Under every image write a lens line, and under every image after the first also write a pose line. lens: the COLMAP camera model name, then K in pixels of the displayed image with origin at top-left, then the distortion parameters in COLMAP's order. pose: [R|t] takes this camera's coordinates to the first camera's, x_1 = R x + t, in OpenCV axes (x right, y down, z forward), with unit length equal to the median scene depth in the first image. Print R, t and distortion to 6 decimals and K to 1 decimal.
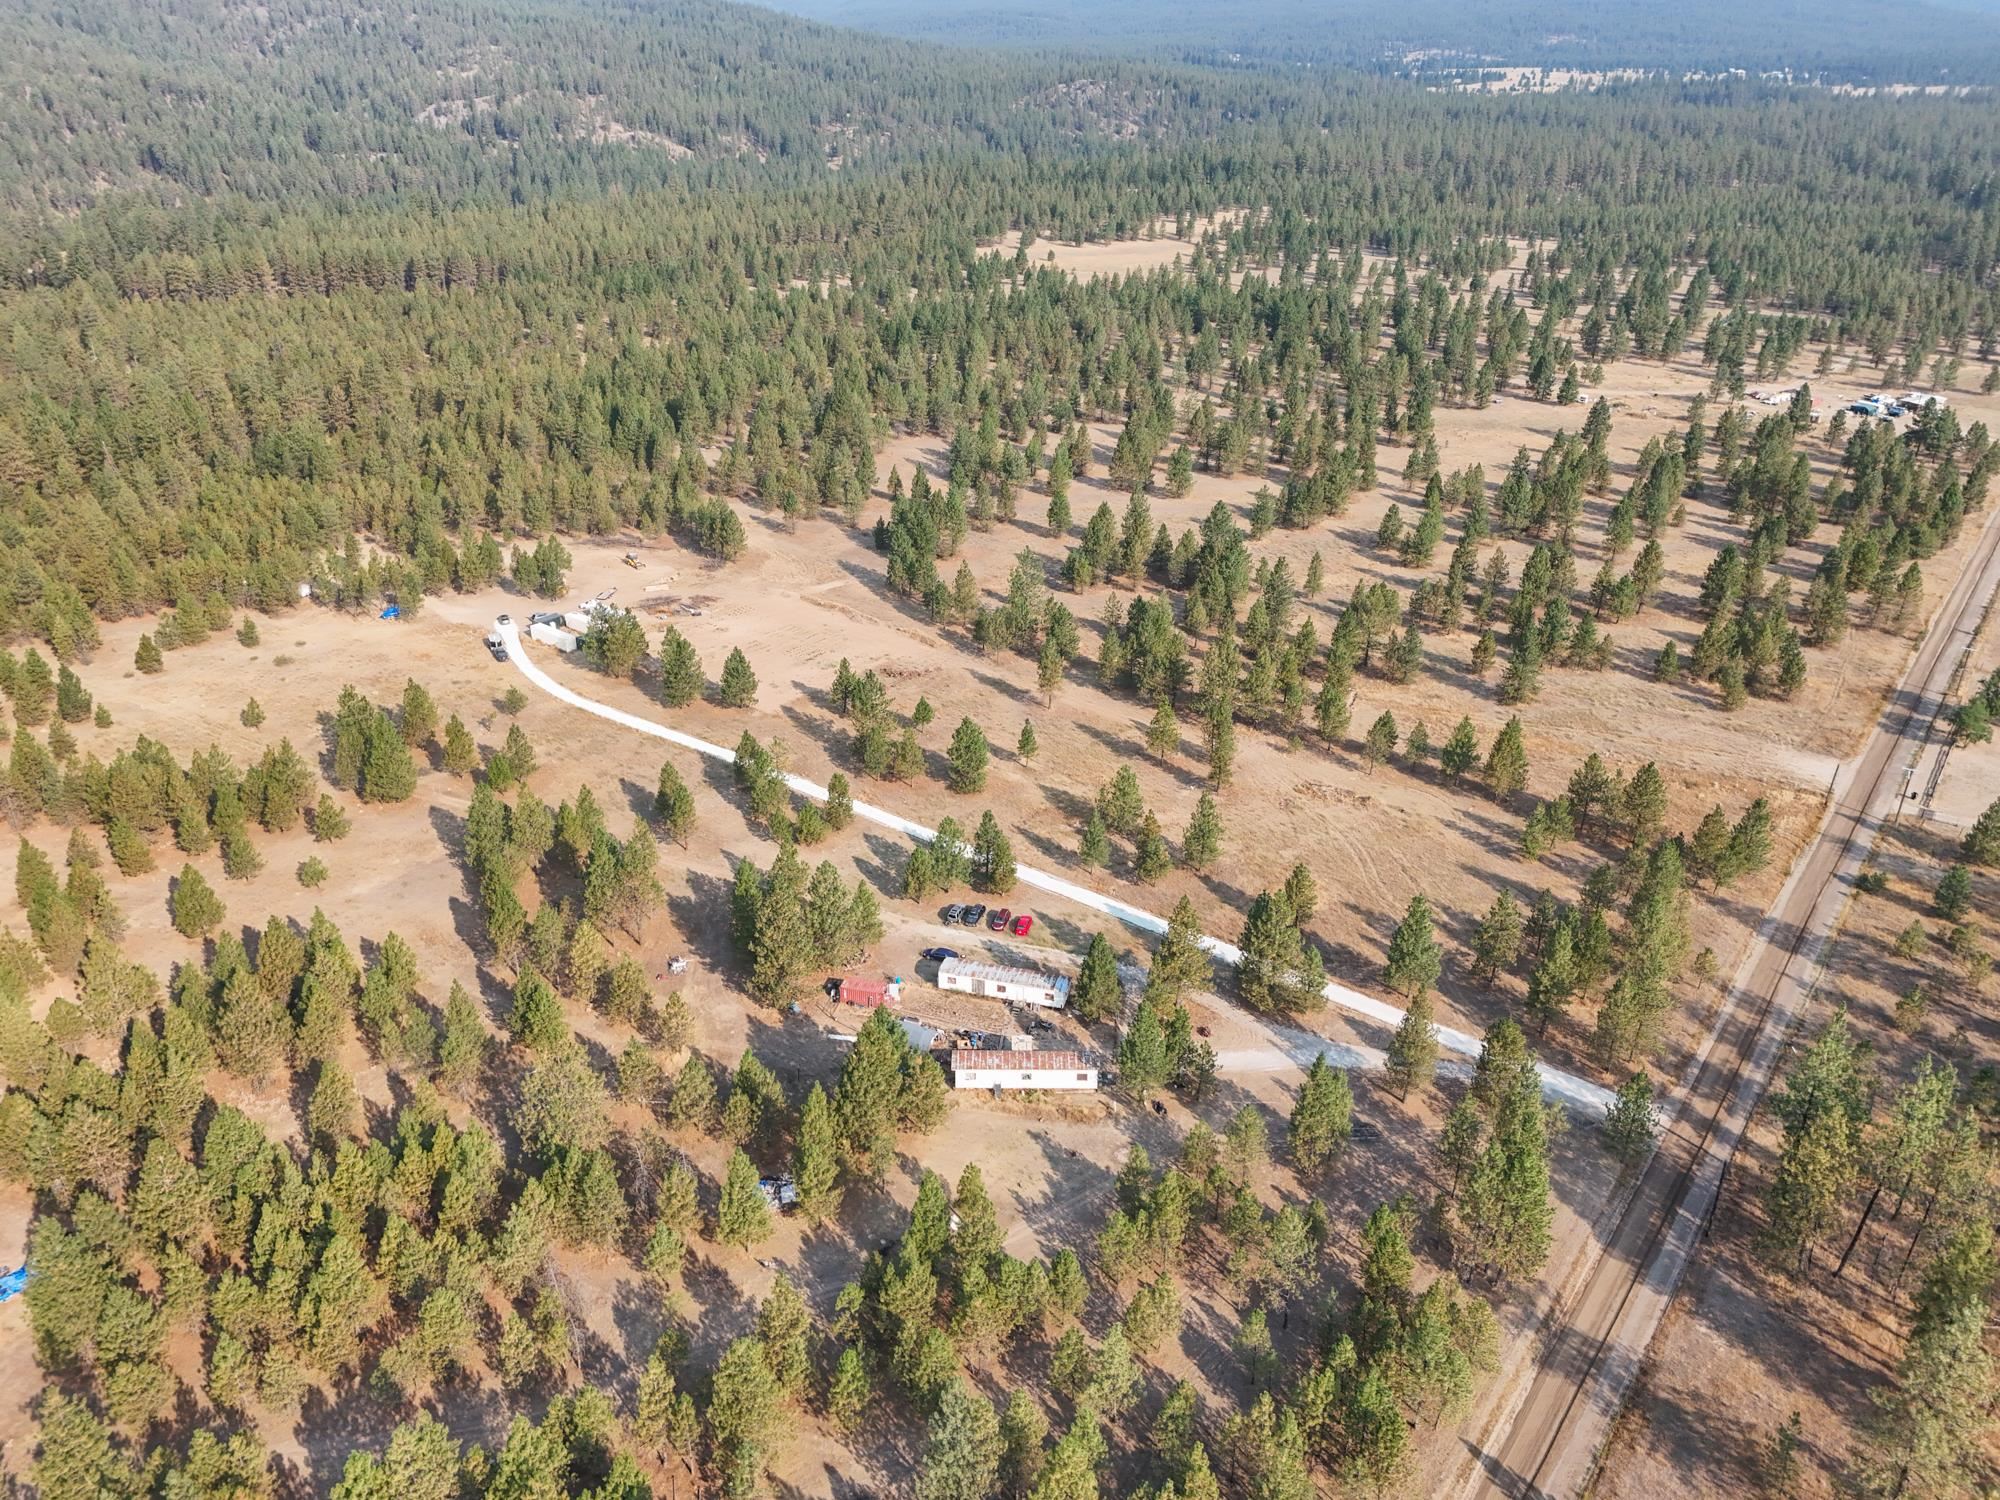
lens RADIAL K [[1455.3, 0, 1000.0], [0, 1455.3, 750.0], [0, 0, 1]] dist [0.064092, -0.054701]
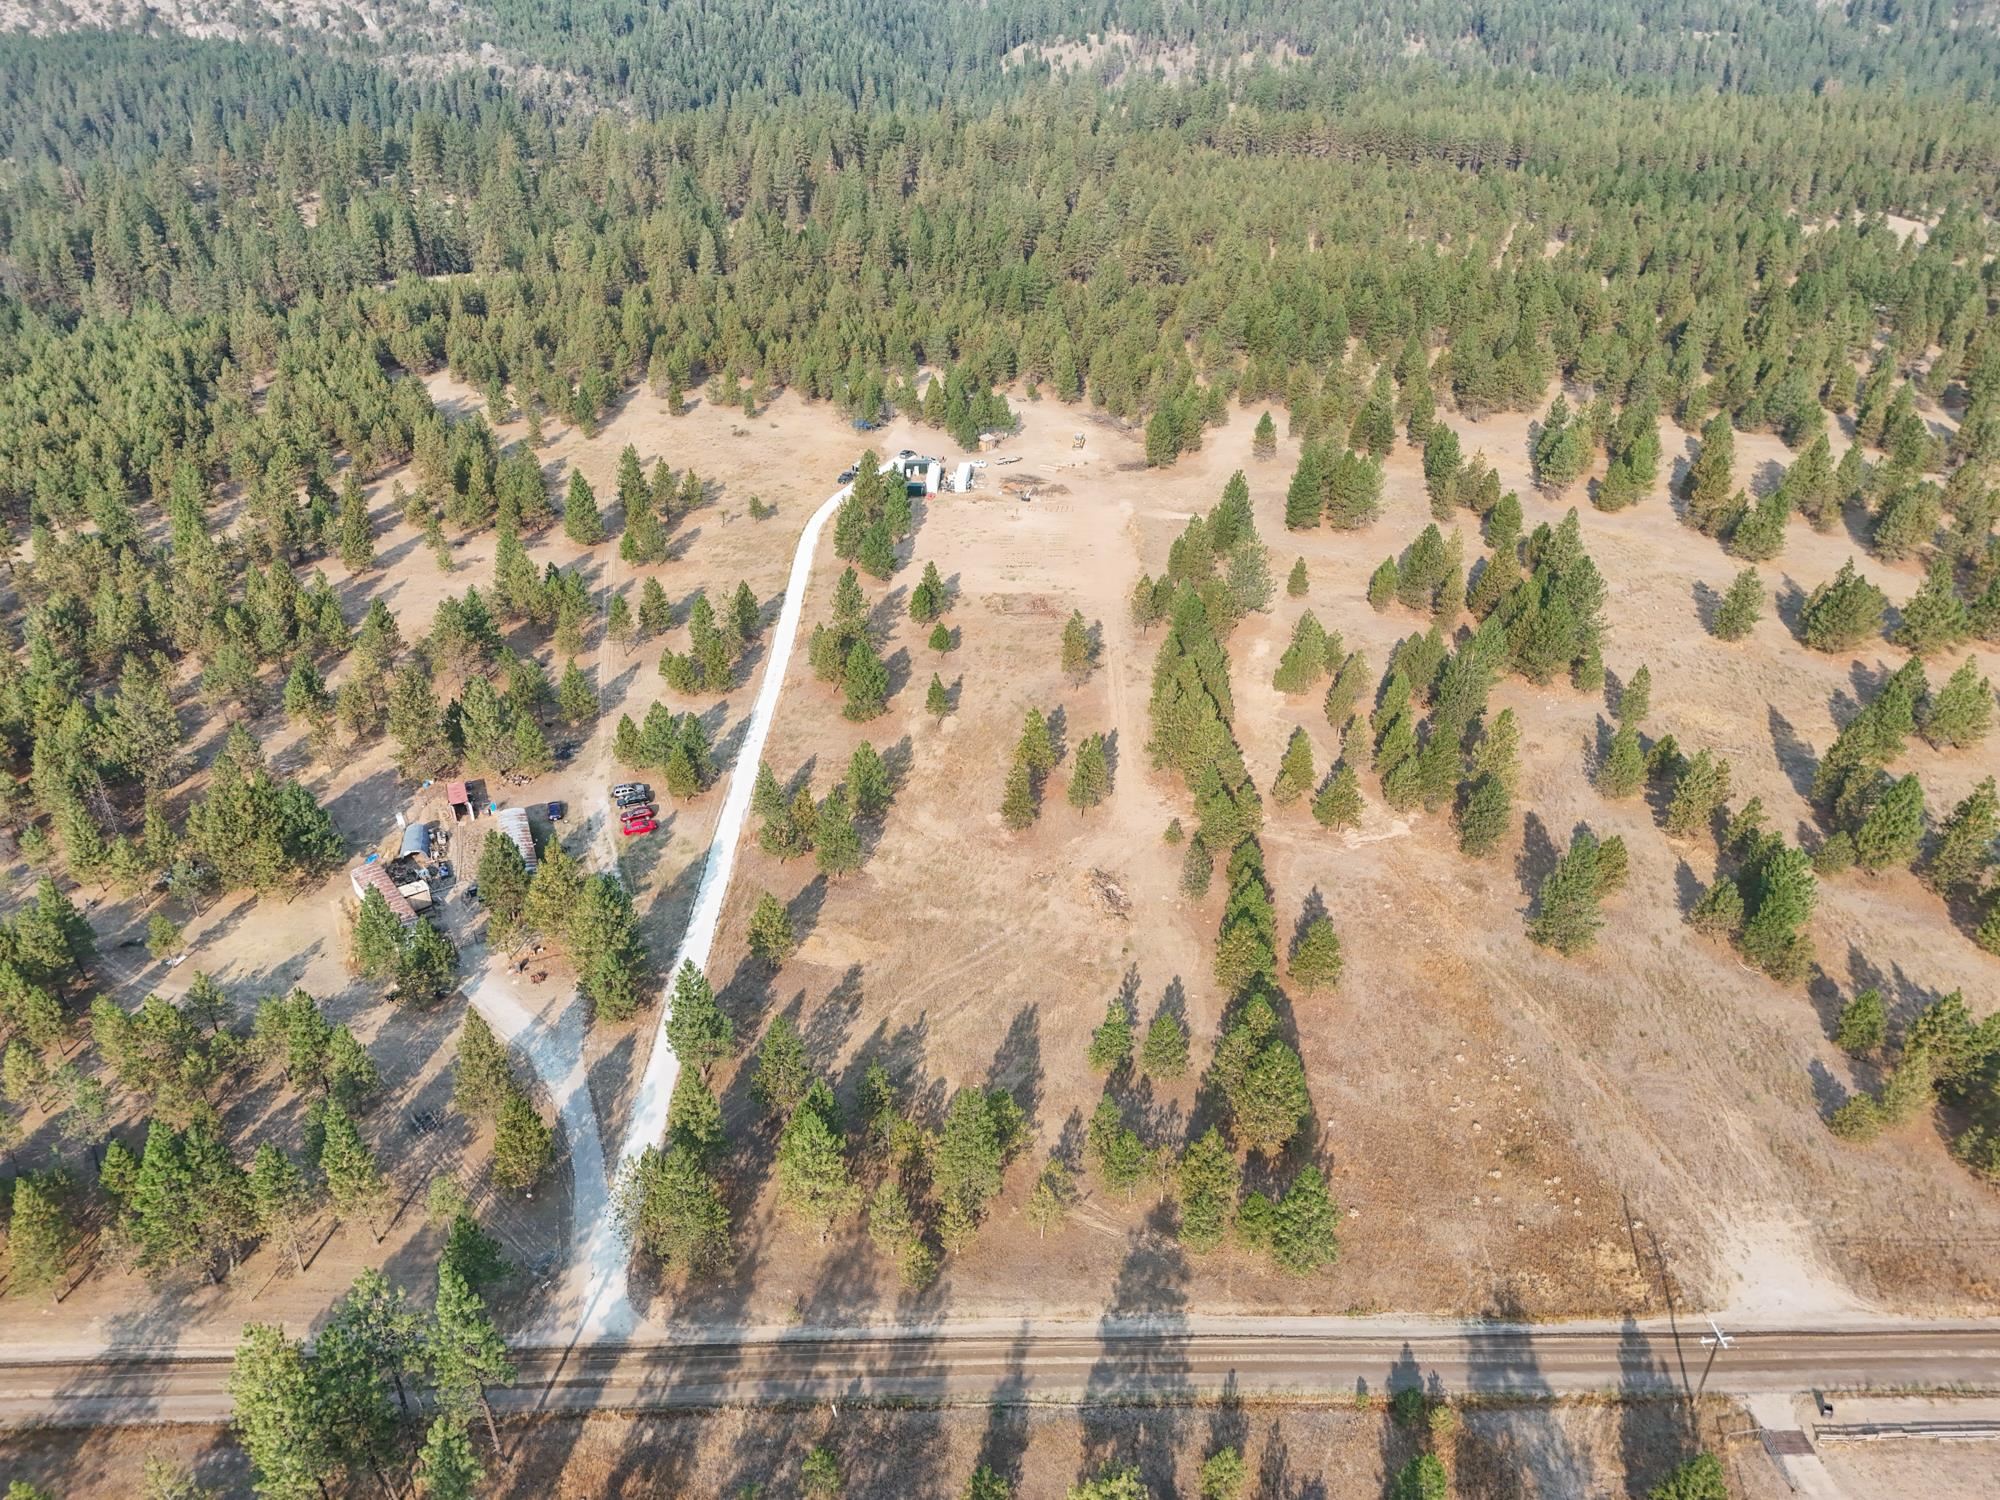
lens RADIAL K [[1455.3, 0, 1000.0], [0, 1455.3, 750.0], [0, 0, 1]] dist [0.064092, -0.054701]
pose [[0.619088, 0.394052, -0.679304, 0.561360], [-0.346143, 0.913363, 0.214366, -0.153480], [0.704922, 0.102425, 0.701850, 0.327109]]
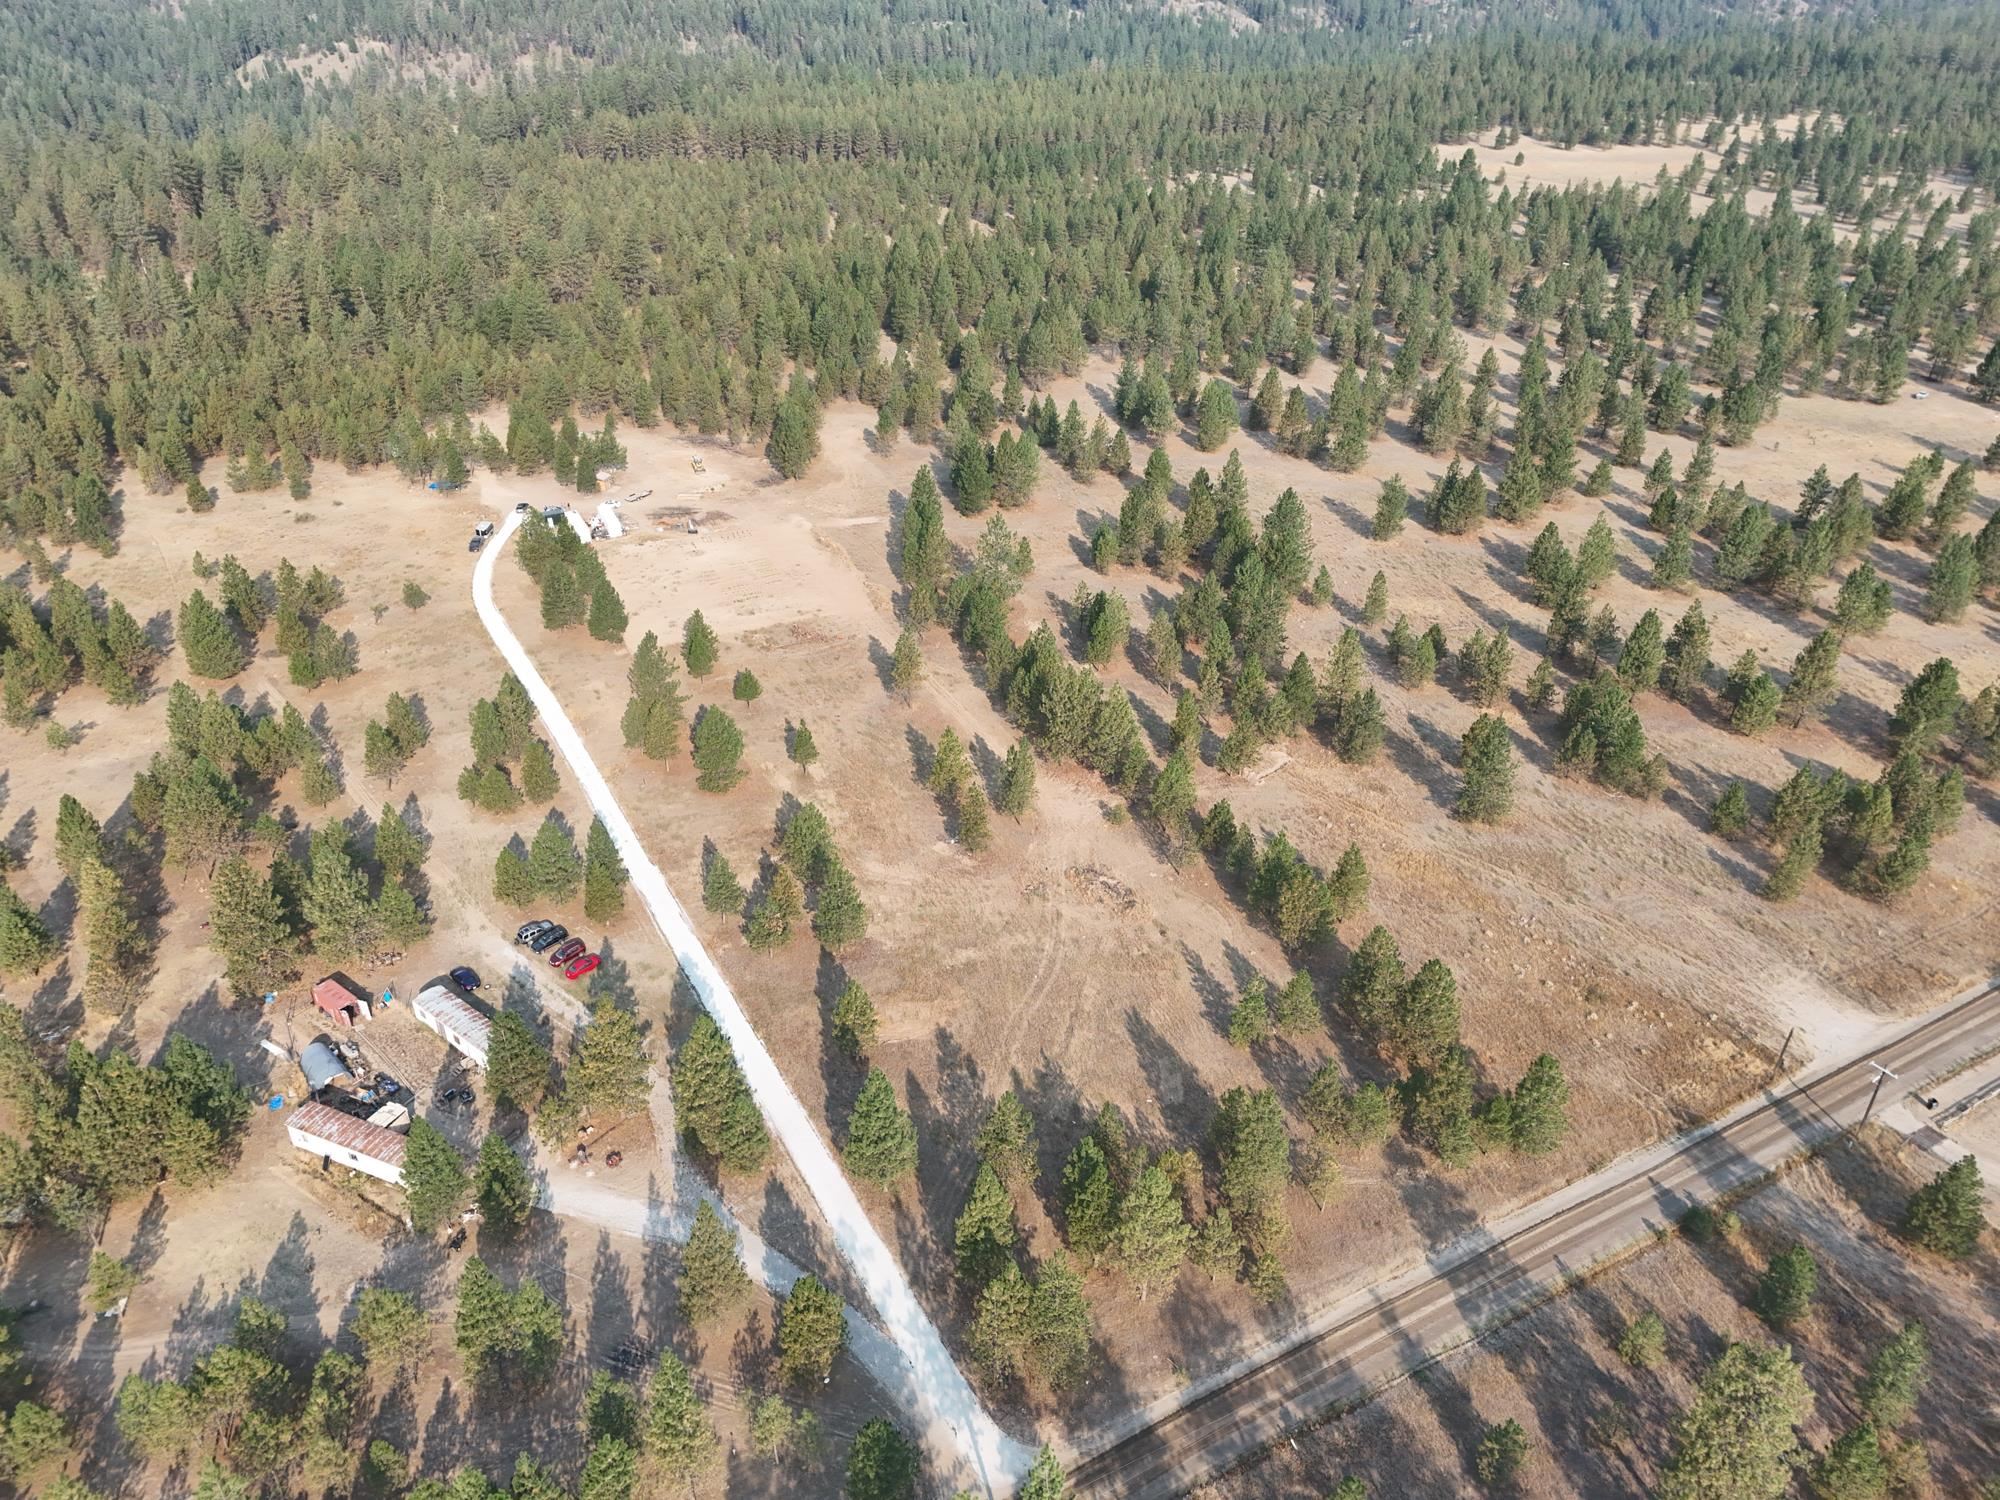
lens RADIAL K [[1455.3, 0, 1000.0], [0, 1455.3, 750.0], [0, 0, 1]] dist [0.064092, -0.054701]
pose [[0.915133, 0.201048, -0.349443, 0.353519], [-0.175955, 0.979049, 0.102488, -0.092469], [0.362727, -0.032304, 0.931335, 0.204061]]
